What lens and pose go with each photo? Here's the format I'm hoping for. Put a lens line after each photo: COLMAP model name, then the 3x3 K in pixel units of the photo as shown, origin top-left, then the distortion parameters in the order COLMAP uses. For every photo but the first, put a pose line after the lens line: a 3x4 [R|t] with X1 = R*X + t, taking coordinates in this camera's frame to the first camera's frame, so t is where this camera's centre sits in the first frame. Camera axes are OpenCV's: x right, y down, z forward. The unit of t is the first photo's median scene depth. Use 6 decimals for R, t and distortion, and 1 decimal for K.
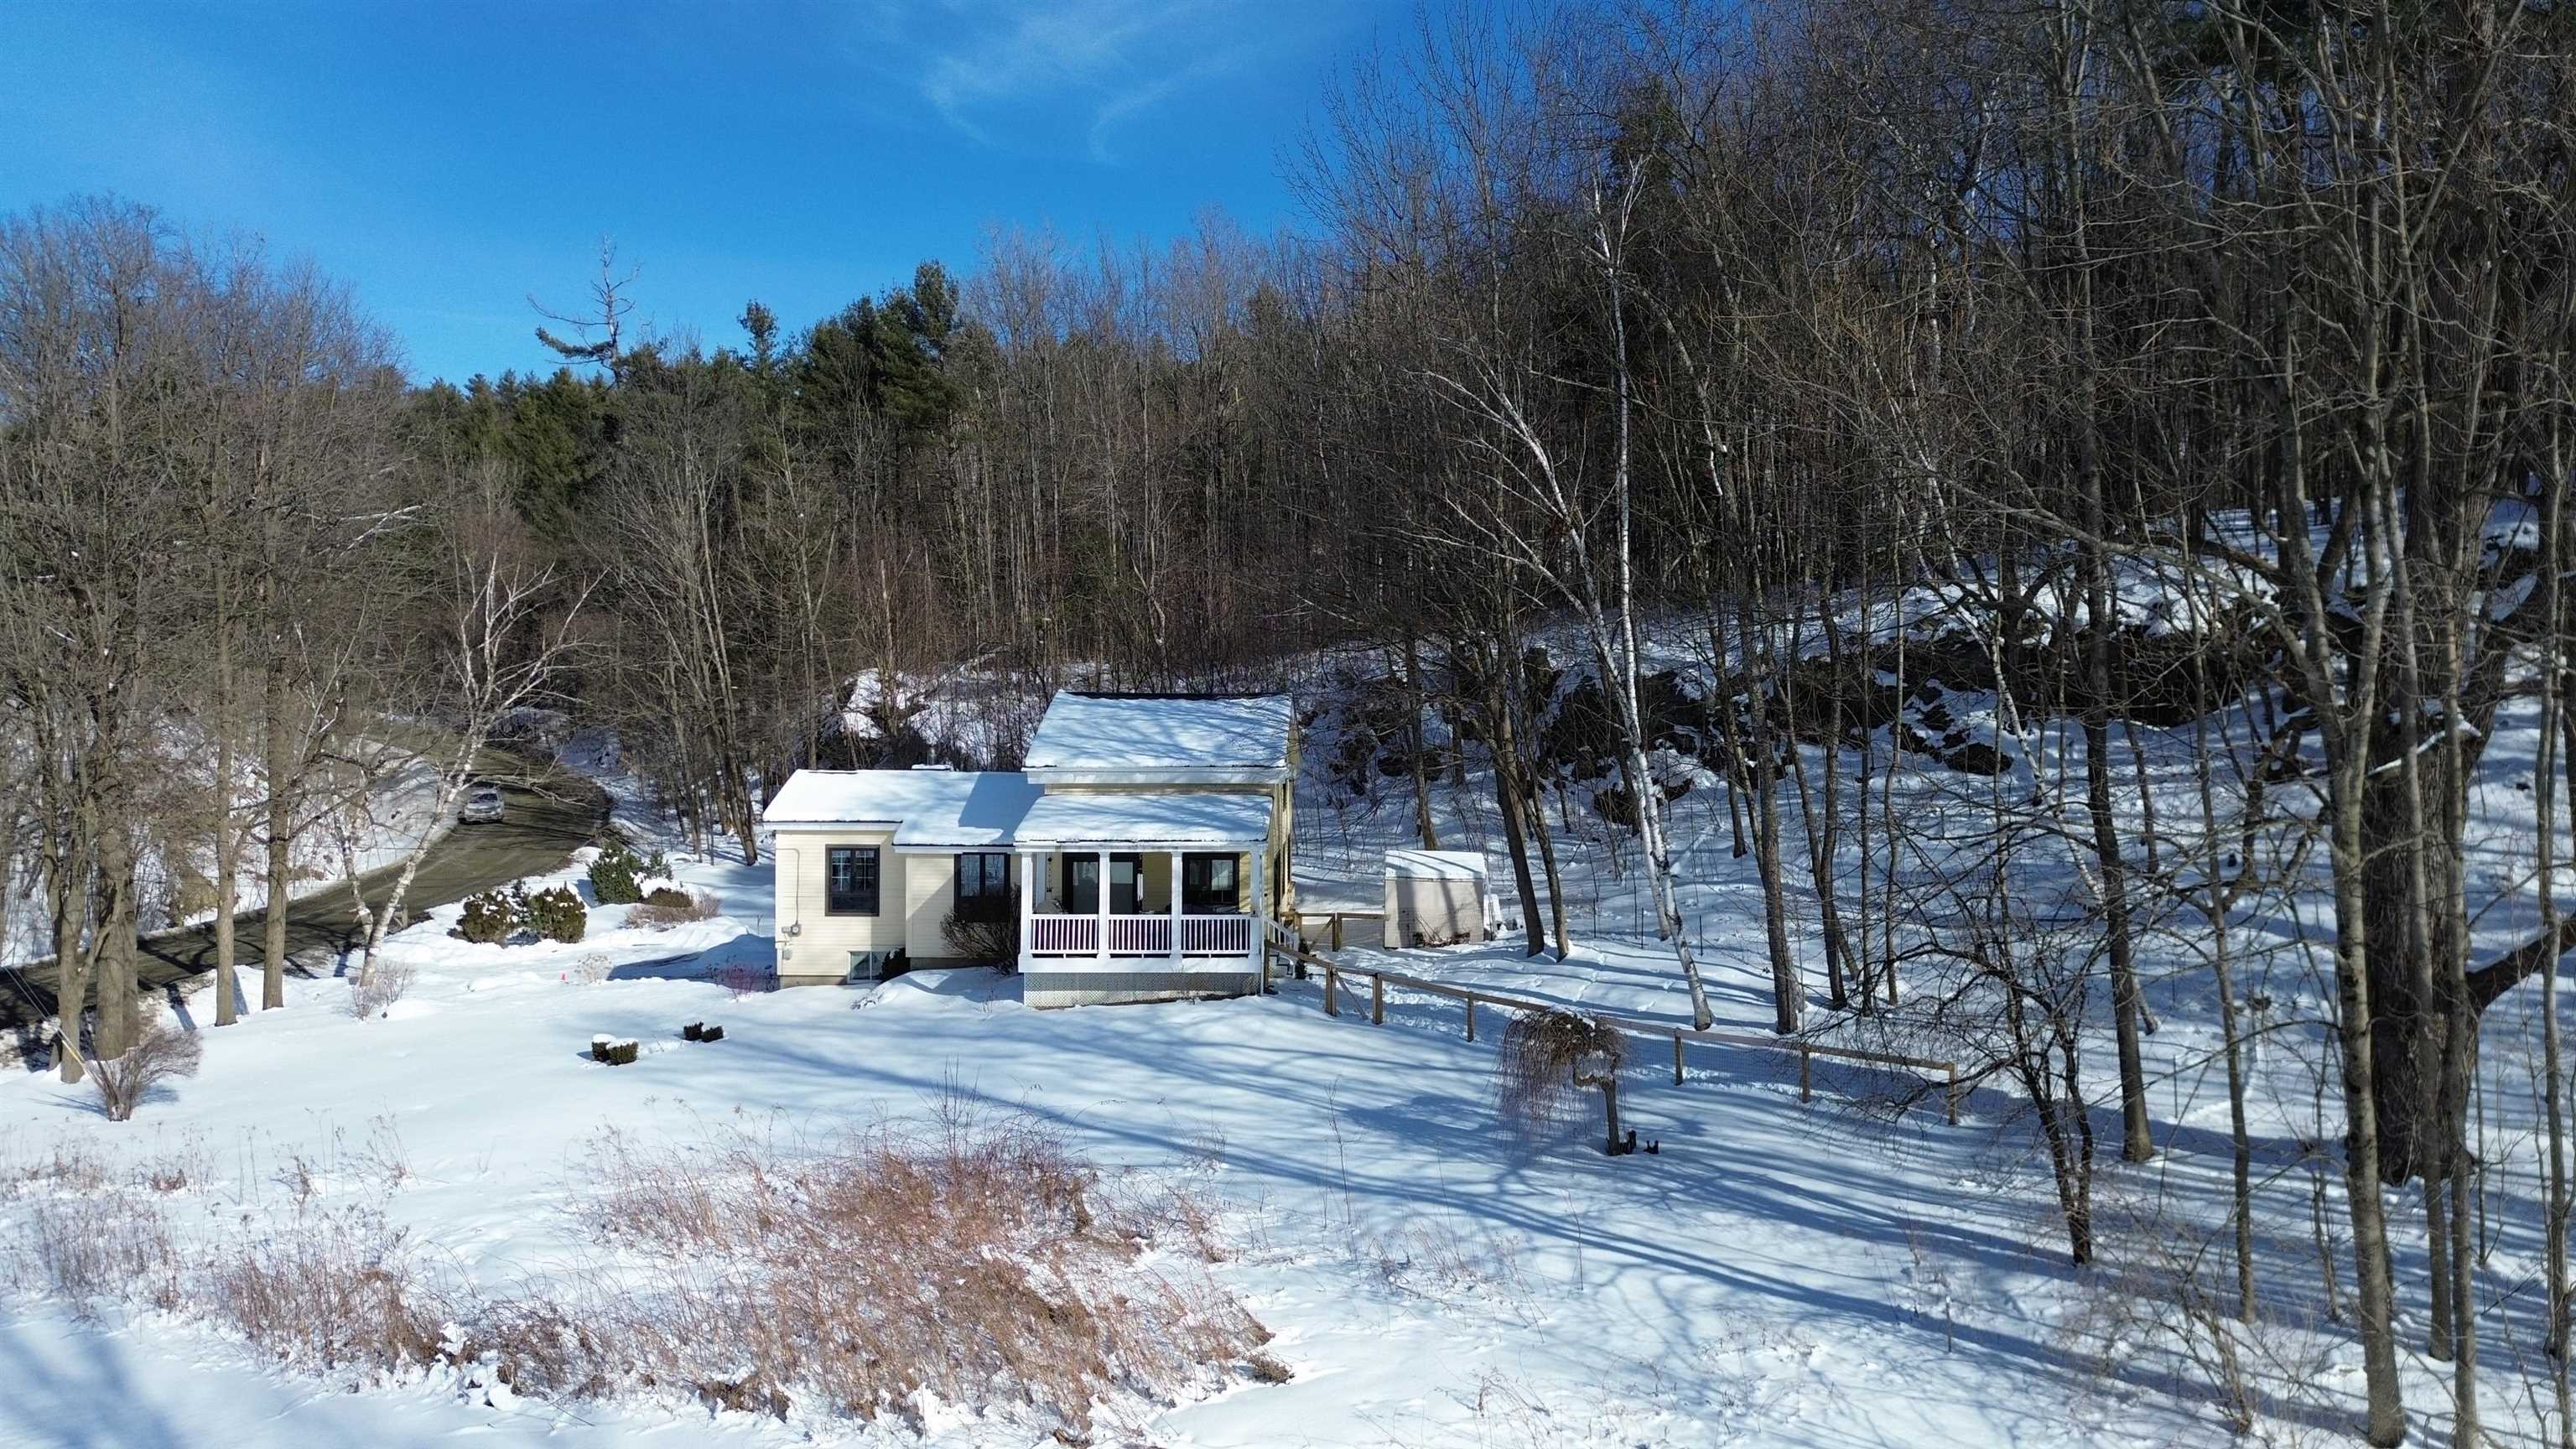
lens RADIAL K [[1810.1, 0, 1288.0], [0, 1810.1, 724.5], [0, 0, 1]] dist [0.072279, -0.068290]
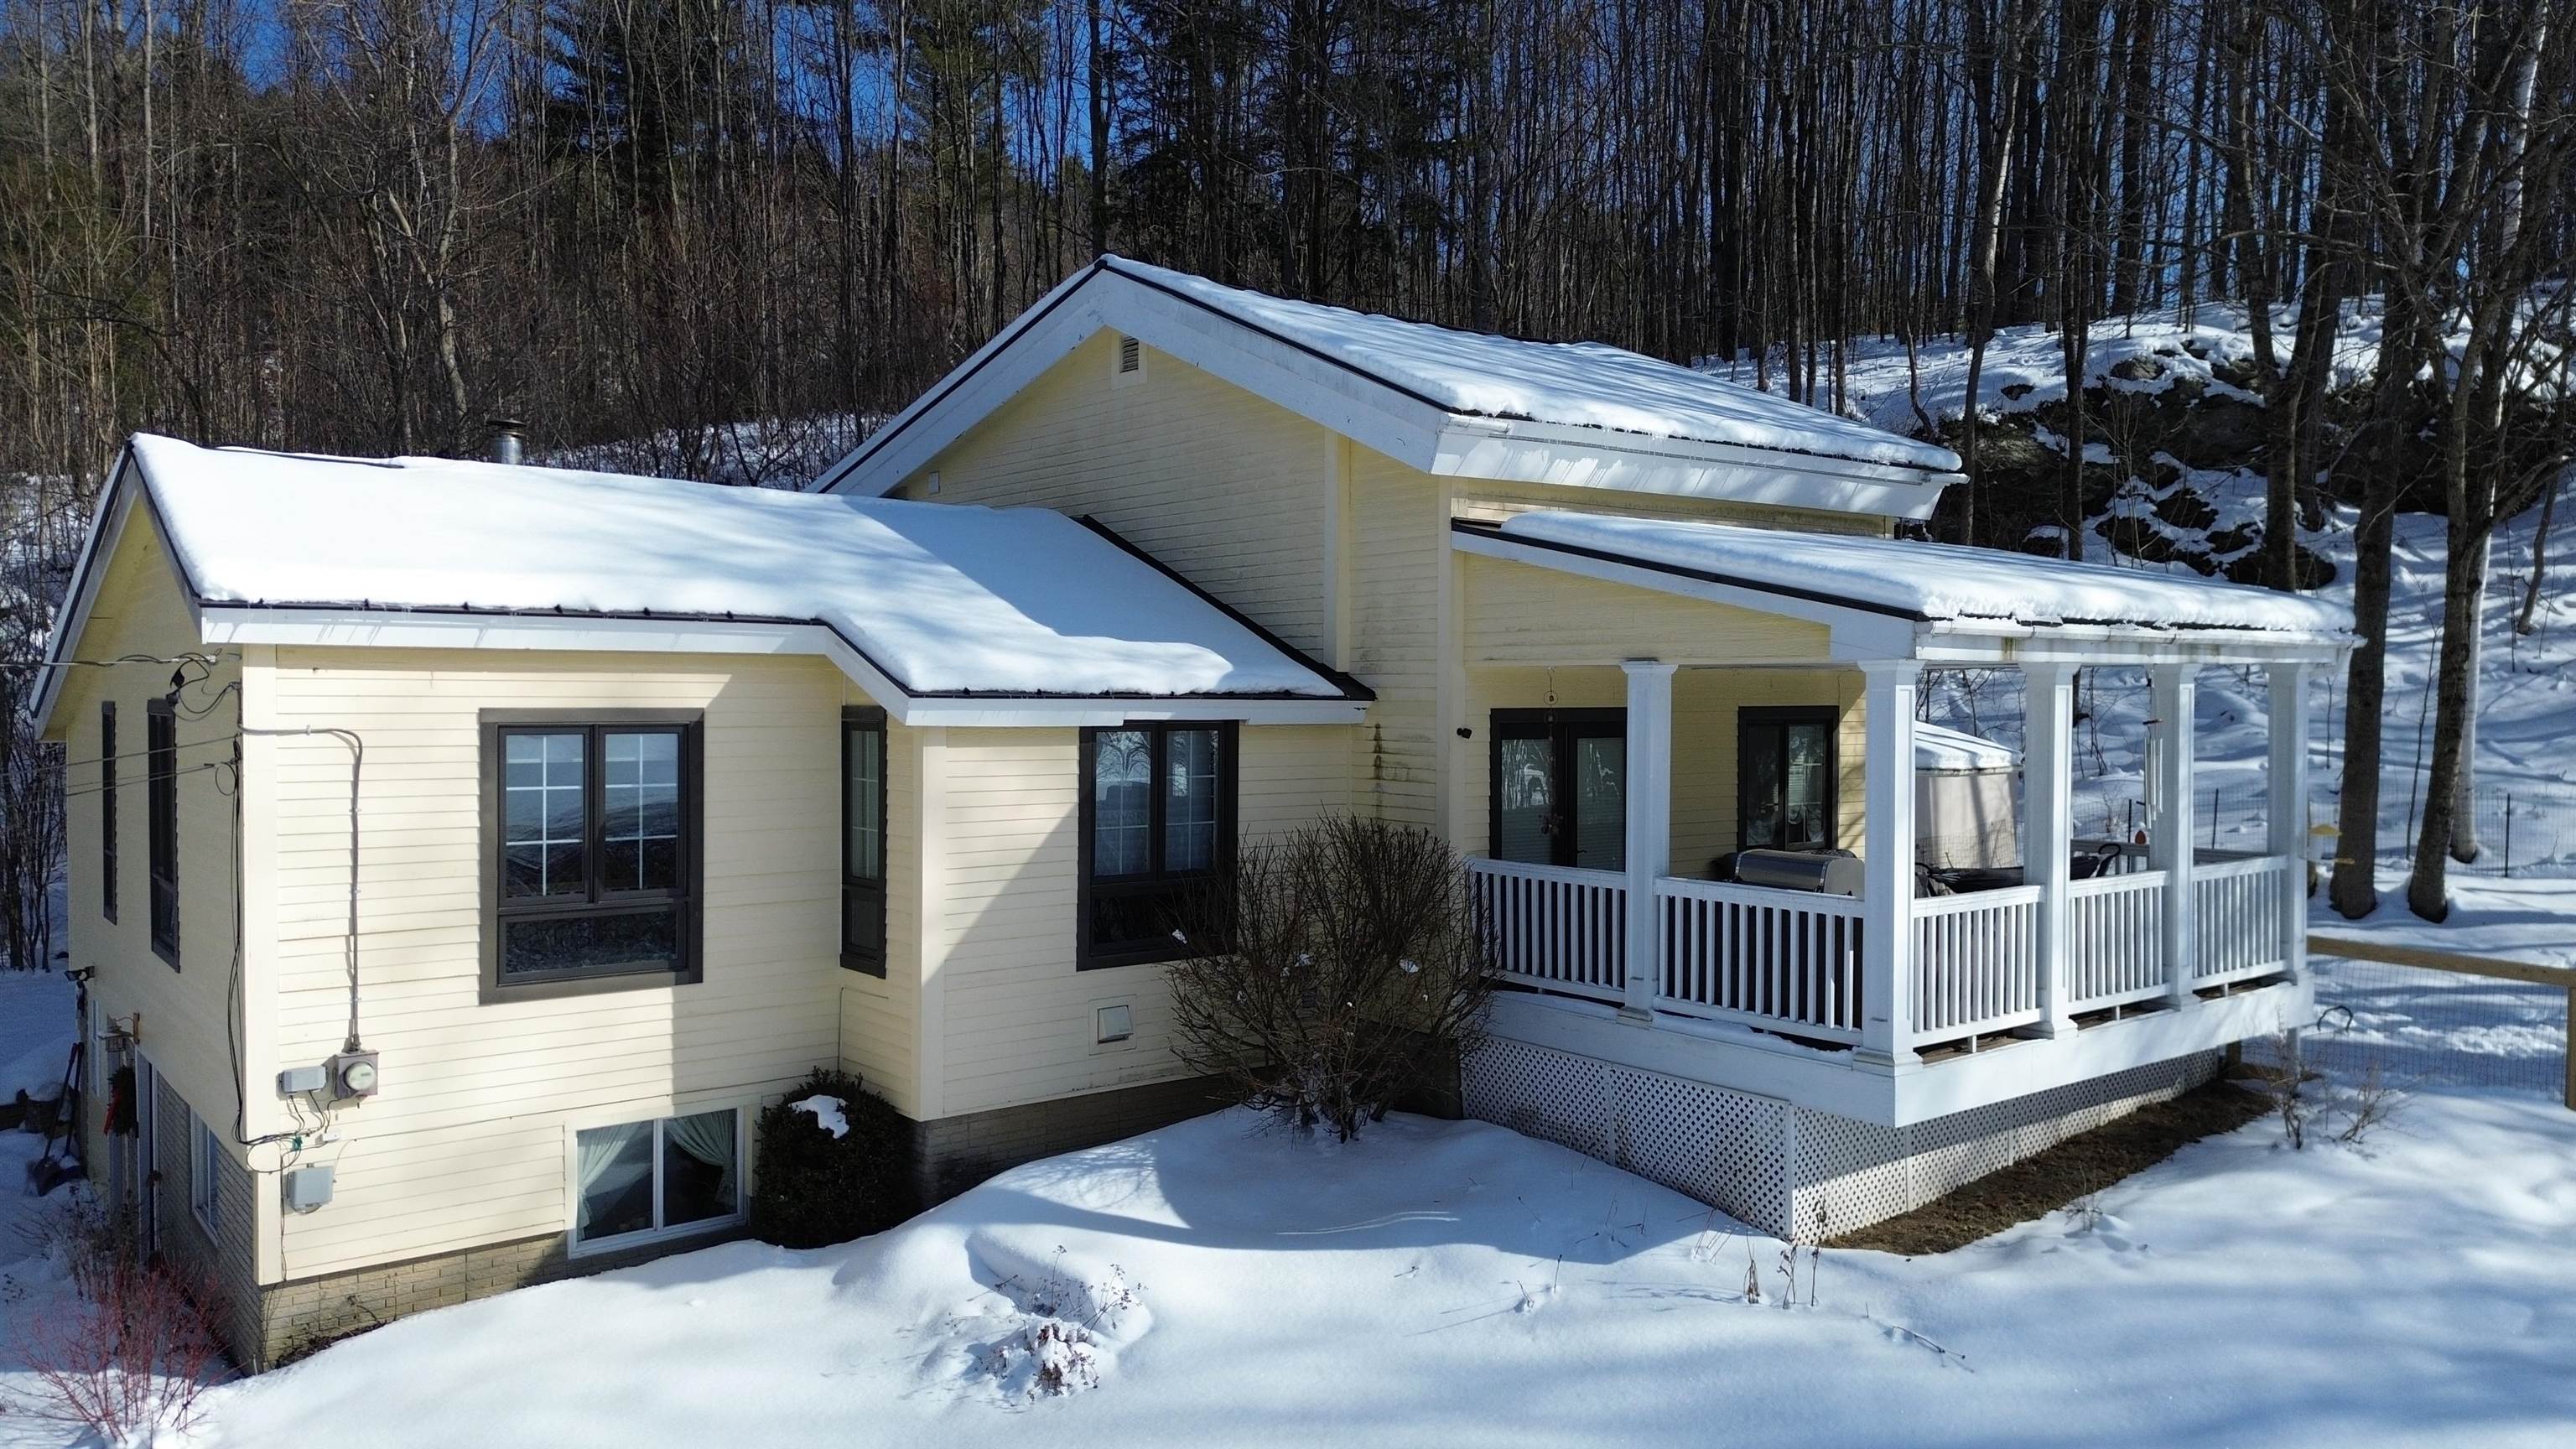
lens RADIAL K [[1810.1, 0, 1288.0], [0, 1810.1, 724.5], [0, 0, 1]] dist [0.072279, -0.068290]
pose [[0.756341, -0.014106, 0.654026, -0.344101], [0.004889, 0.999861, 0.015912, 0.066516], [-0.654159, -0.008837, 0.756305, 0.769618]]
